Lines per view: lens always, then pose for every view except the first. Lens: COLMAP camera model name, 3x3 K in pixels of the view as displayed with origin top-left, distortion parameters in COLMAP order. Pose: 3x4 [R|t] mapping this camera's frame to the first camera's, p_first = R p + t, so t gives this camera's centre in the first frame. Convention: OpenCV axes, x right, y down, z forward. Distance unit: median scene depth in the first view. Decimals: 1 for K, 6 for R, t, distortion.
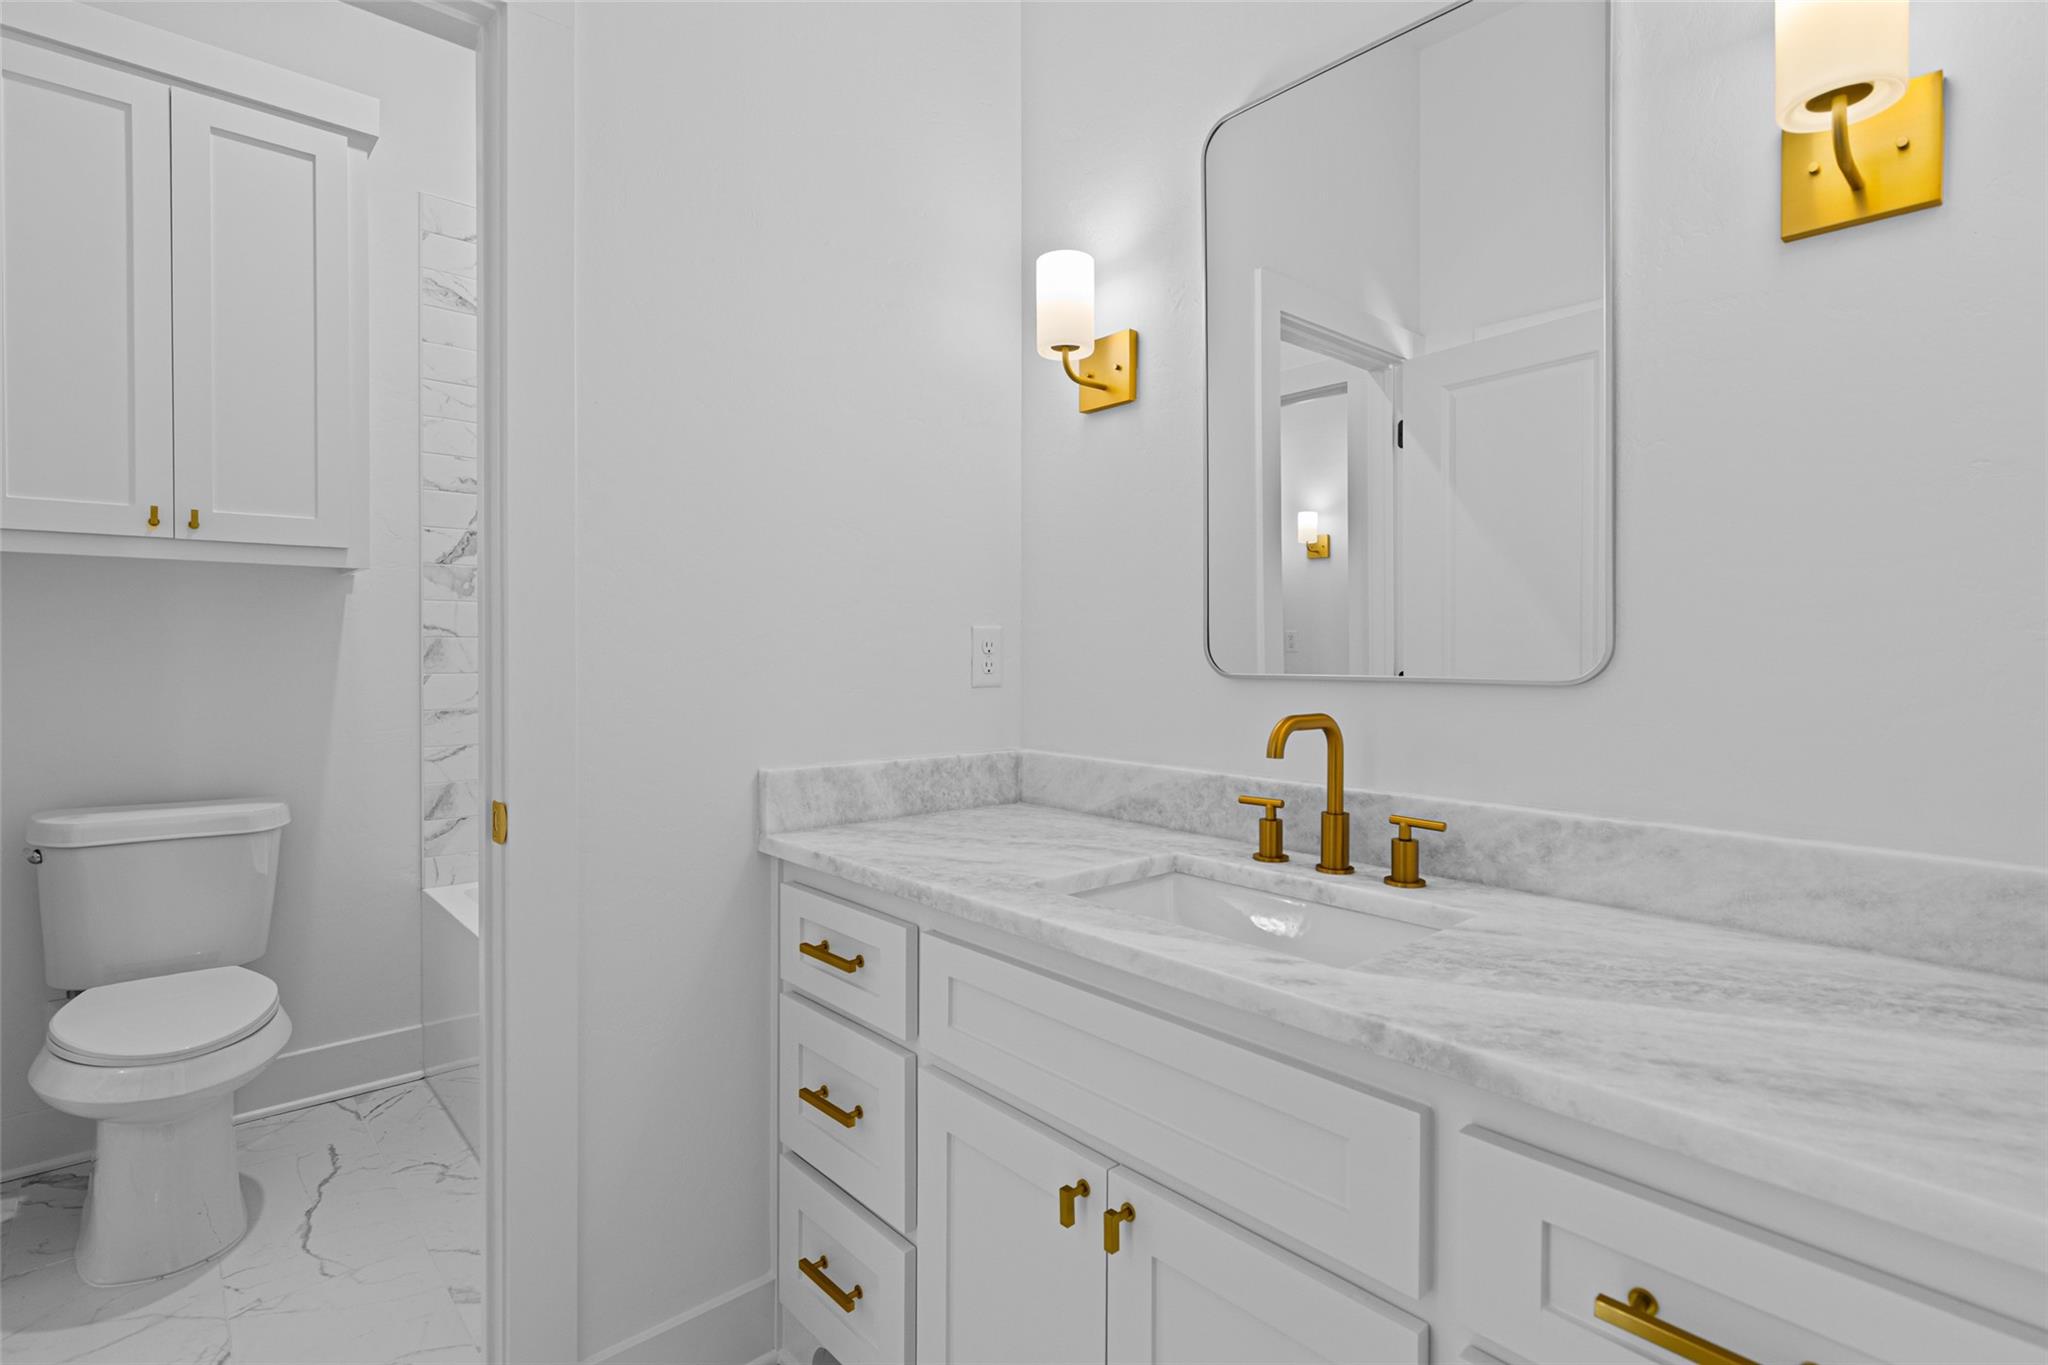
lens RADIAL K [[988.0, 0, 1023.1], [0, 988.0, 655.1], [0, 0, 1]] dist [0.000151, -0.000044]
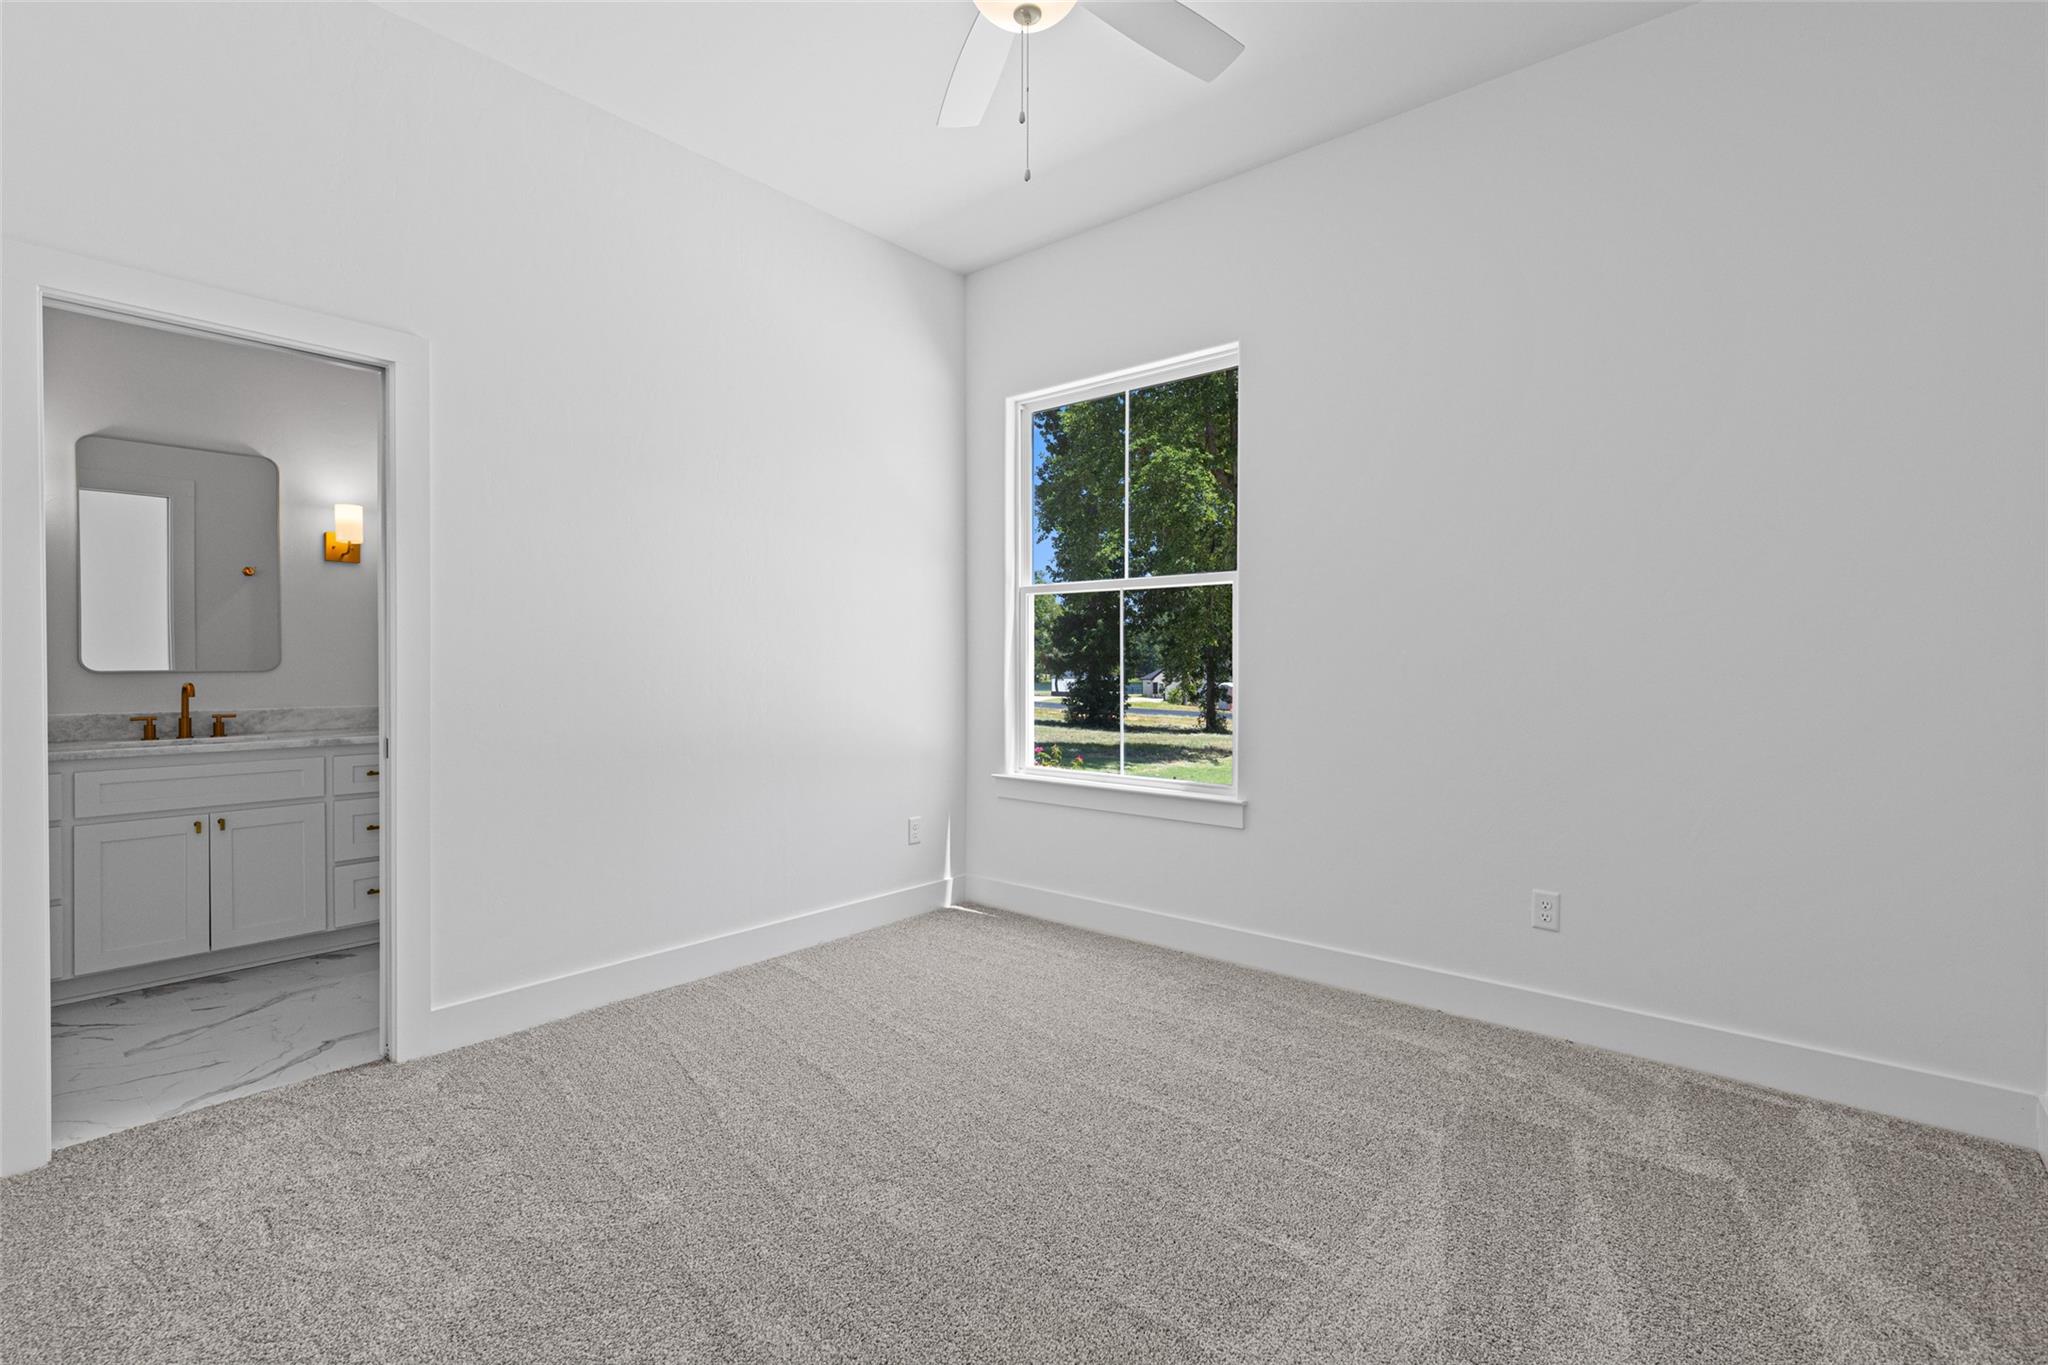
lens RADIAL K [[925.0, 0, 1024.0], [0, 925.0, 682.5], [0, 0, 1]] dist [-0.000060, -0.000030]
pose [[-0.150445, -0.020586, 0.988404, -2.964721], [0.001487, 0.999777, 0.021049, 0.001598], [-0.988617, 0.004637, -0.150381, -1.114489]]
